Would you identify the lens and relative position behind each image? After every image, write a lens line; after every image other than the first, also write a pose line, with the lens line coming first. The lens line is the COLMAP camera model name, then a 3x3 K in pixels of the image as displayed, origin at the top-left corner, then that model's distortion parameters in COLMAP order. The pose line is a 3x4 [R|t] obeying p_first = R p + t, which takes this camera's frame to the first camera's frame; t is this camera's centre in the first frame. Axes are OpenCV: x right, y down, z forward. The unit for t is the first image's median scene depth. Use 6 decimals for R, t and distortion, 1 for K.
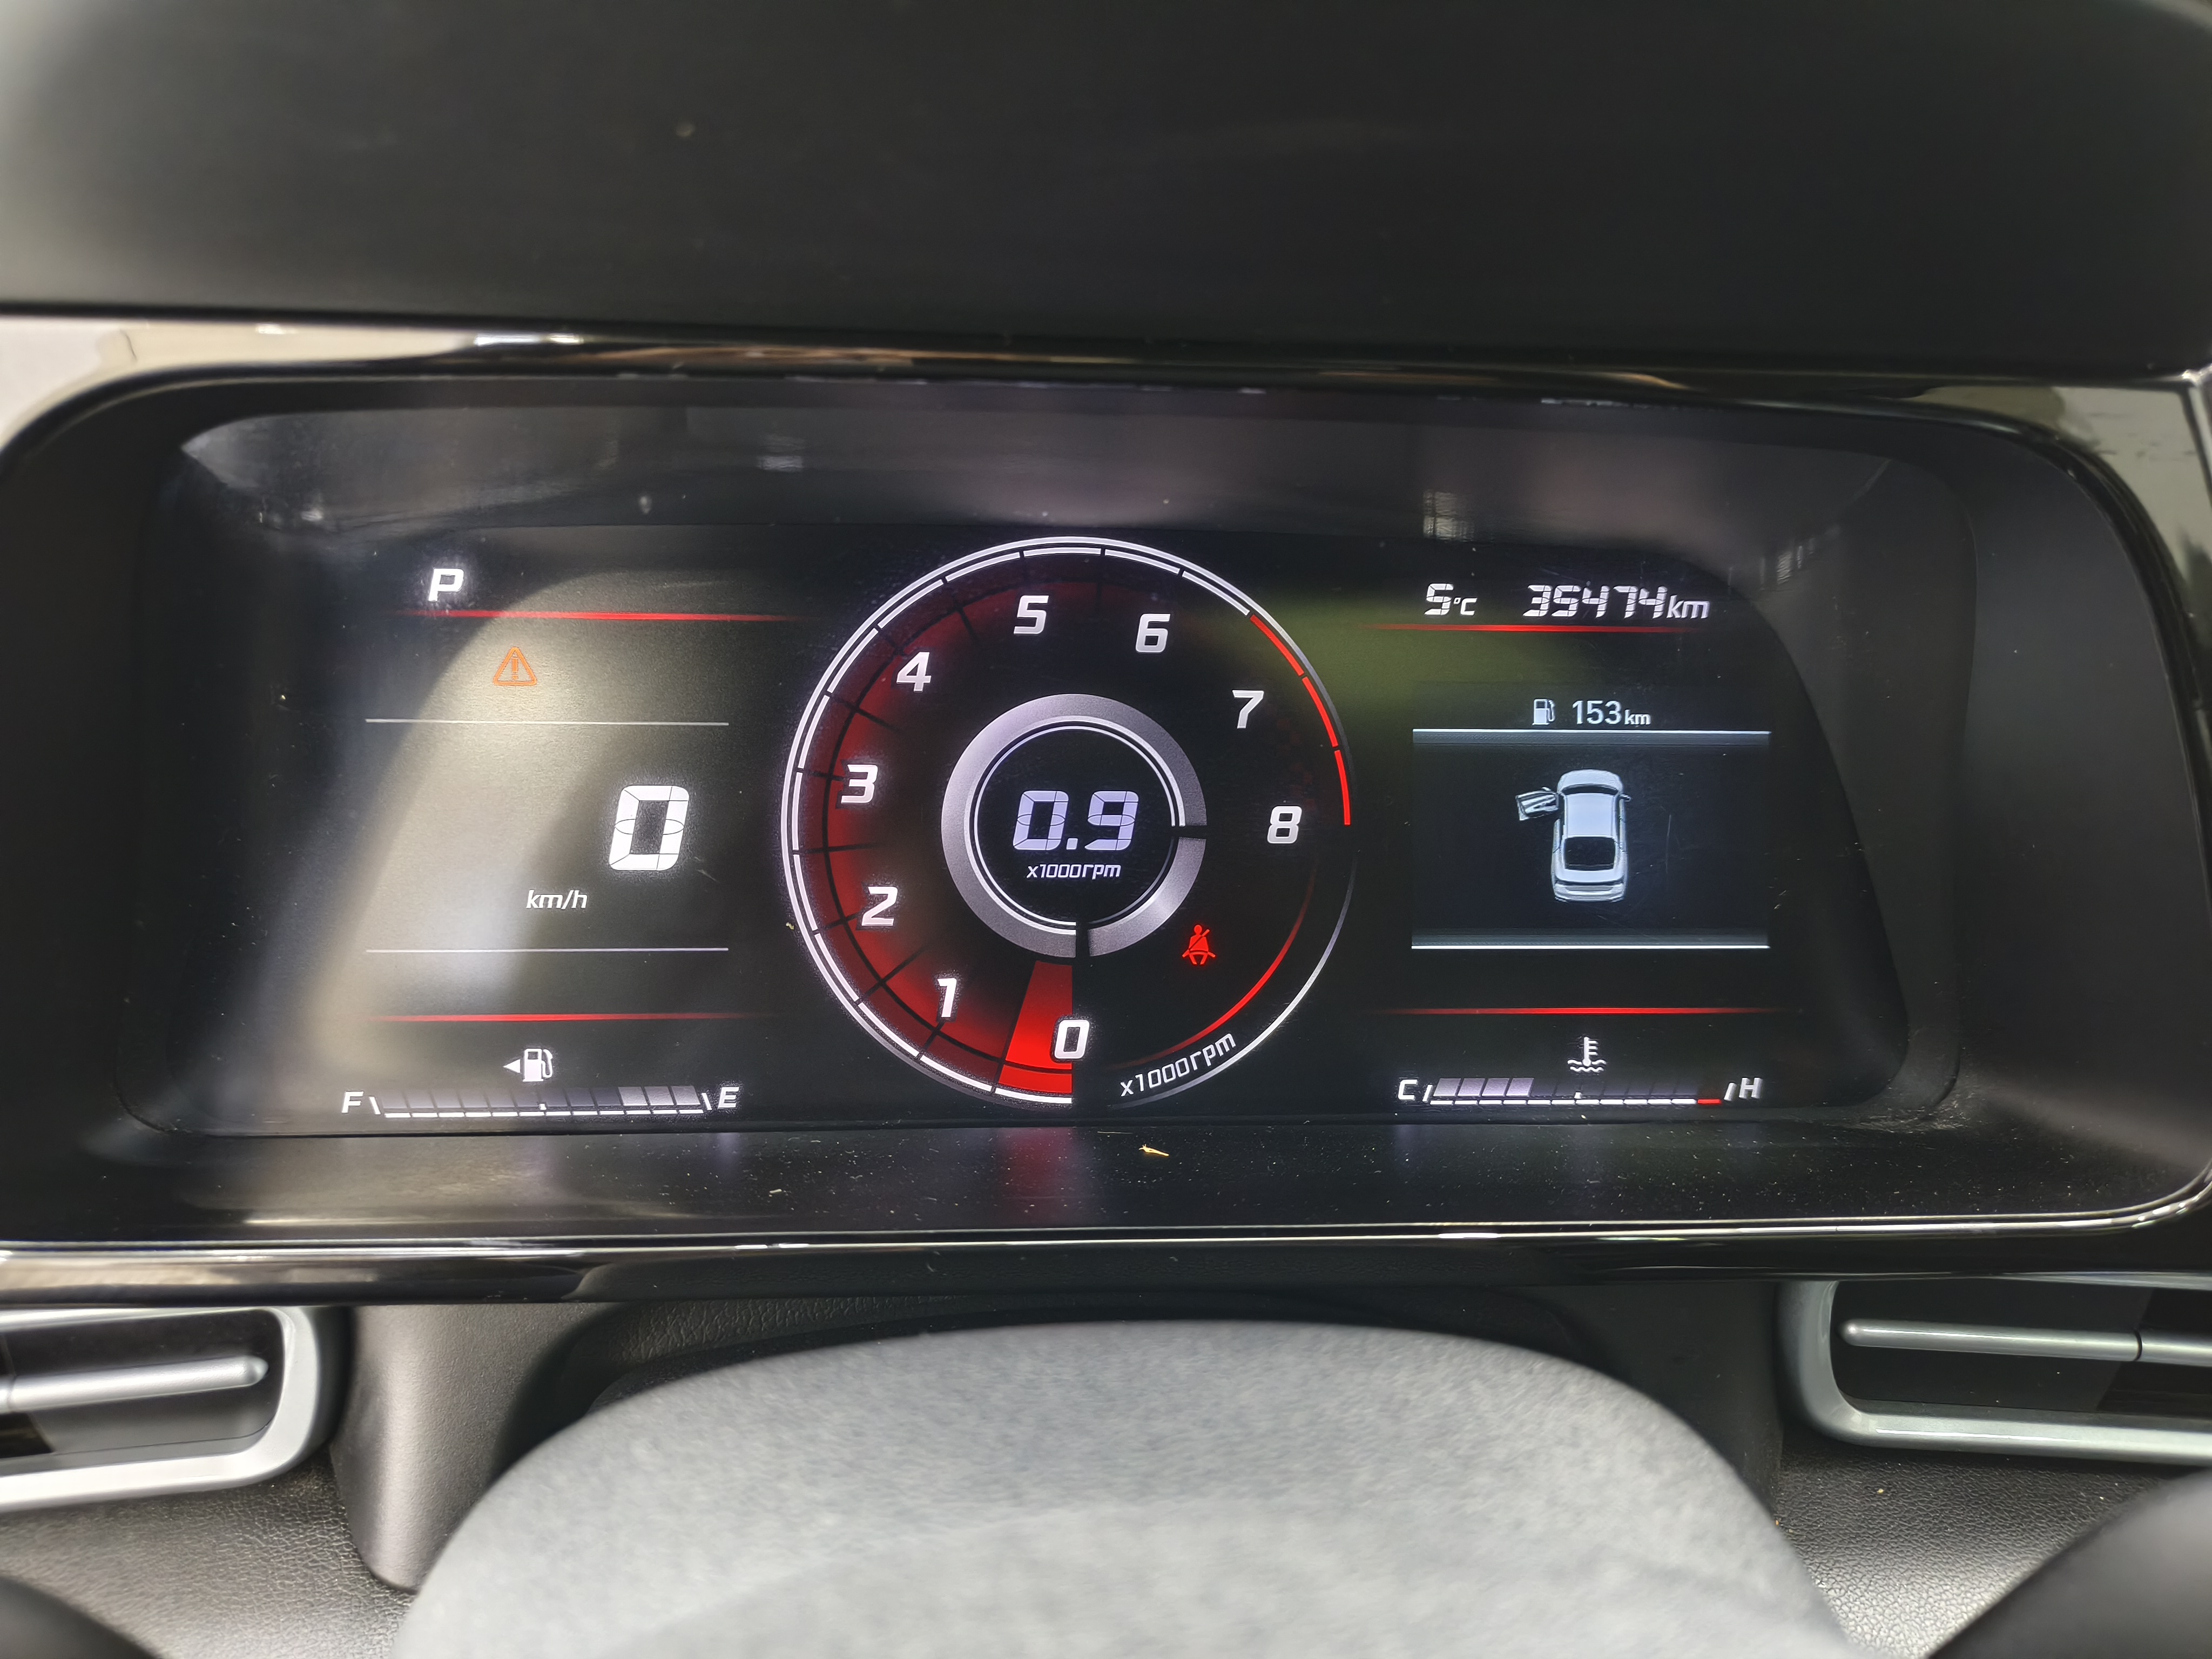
lens RADIAL K [[1491.8, 0, 1091.5], [0, 1491.8, 819.5], [0, 0, 1]] dist [0.003661, -0.037973]
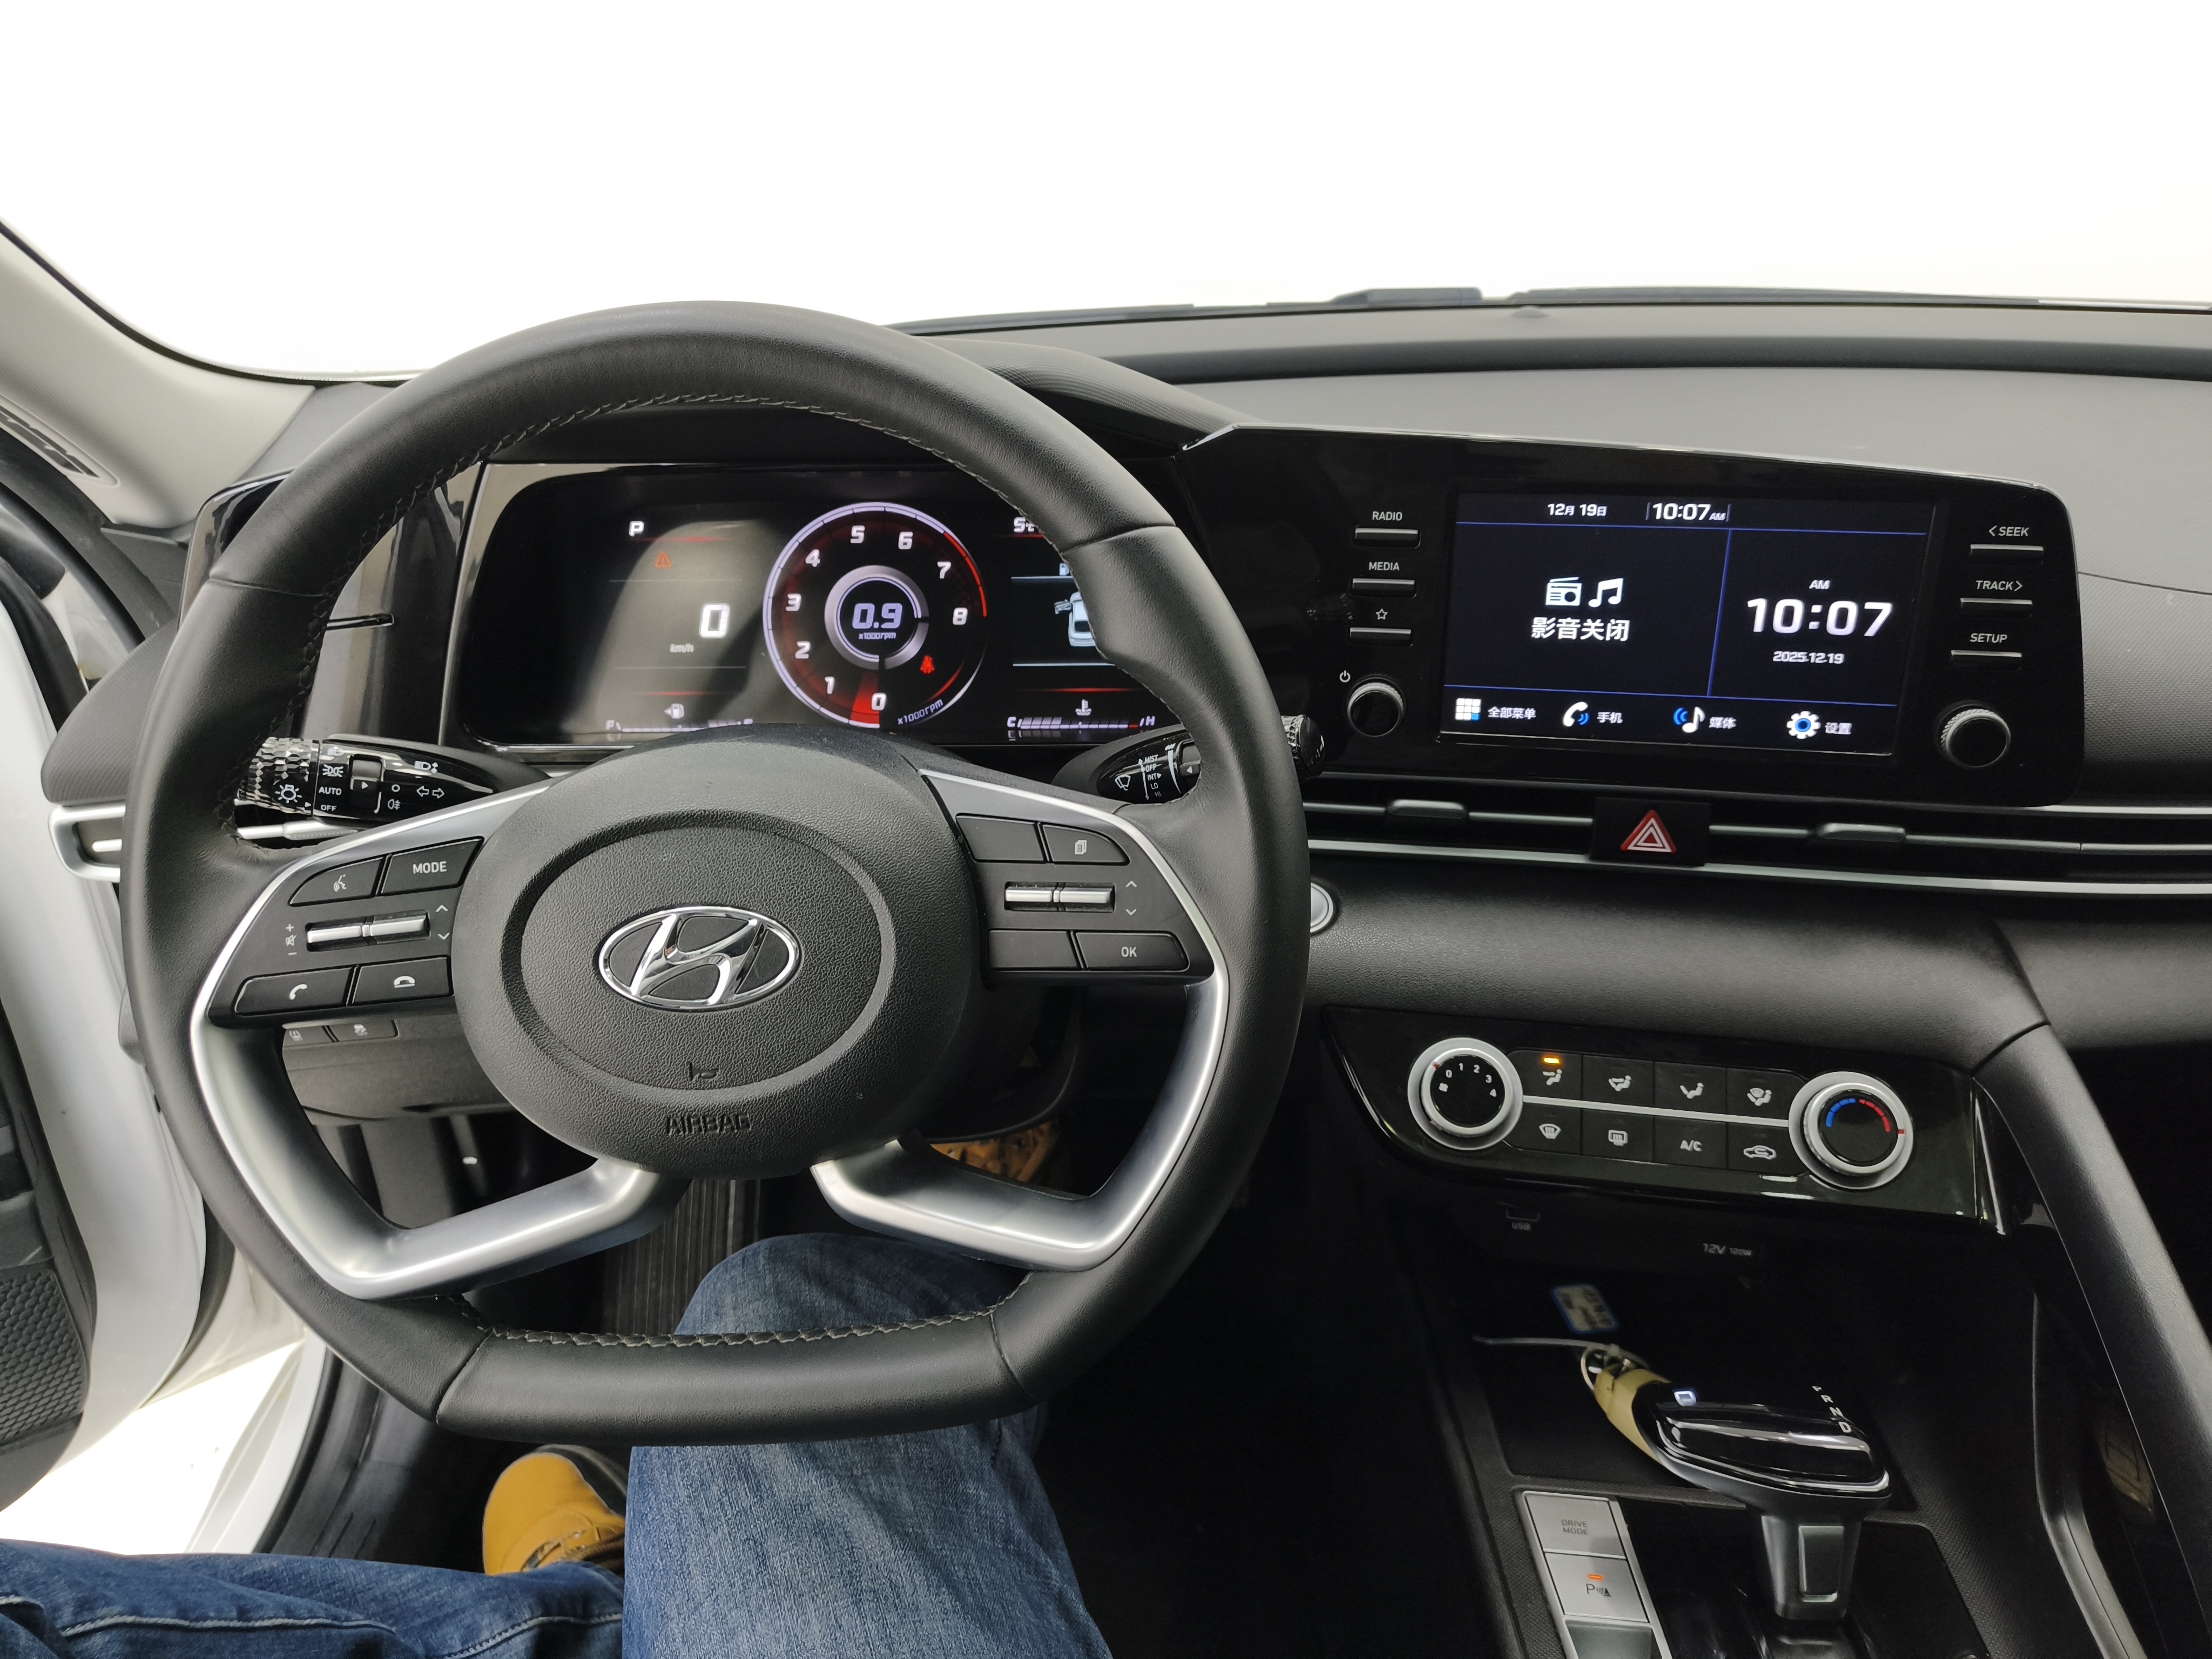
lens RADIAL K [[1491.8, 0, 1097.7], [0, 1491.8, 824.8], [0, 0, 1]] dist [0.003661, -0.037973]
pose [[0.994797, -0.003130, -0.101830, 0.624638], [0.012763, 0.995483, 0.094082, 0.121441], [0.101075, -0.094892, 0.990343, -1.529593]]
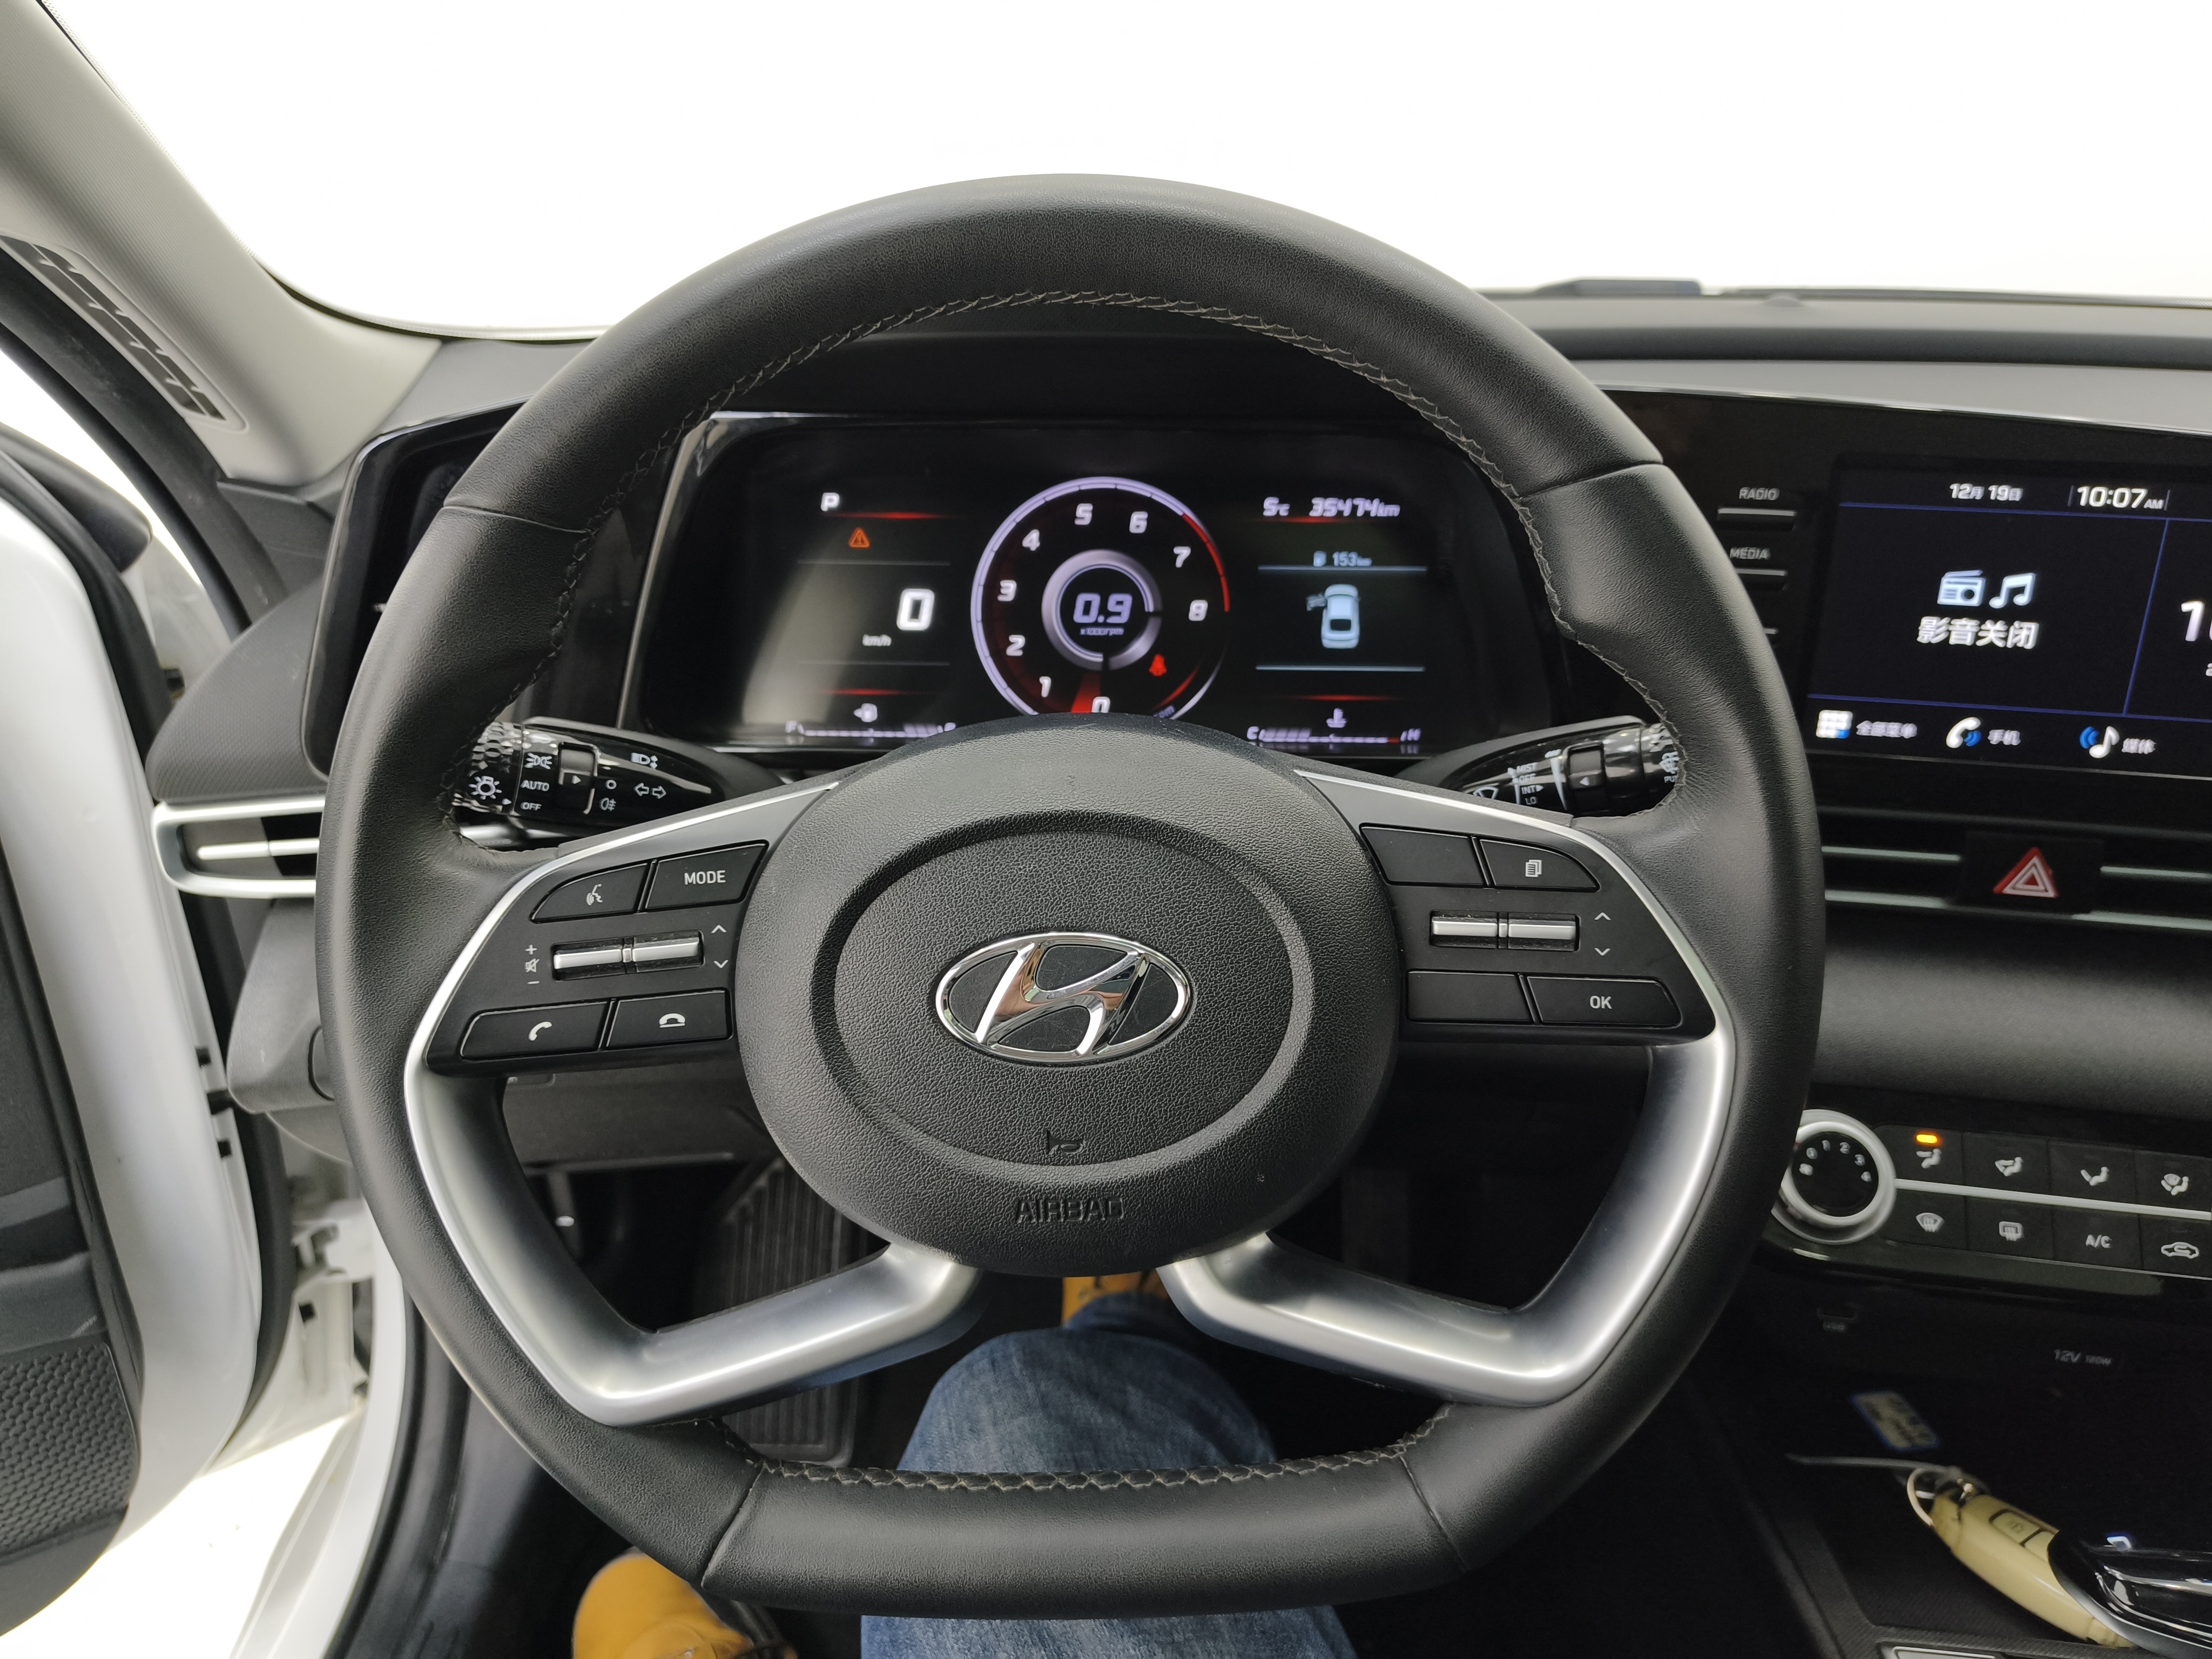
lens RADIAL K [[1491.8, 0, 1066.5], [0, 1491.8, 838.6], [0, 0, 1]] dist [0.003661, -0.037973]
pose [[0.995247, 0.015332, -0.096165, 0.155232], [-0.008436, 0.997390, 0.071709, 0.184256], [0.097014, -0.070557, 0.992779, -1.241342]]
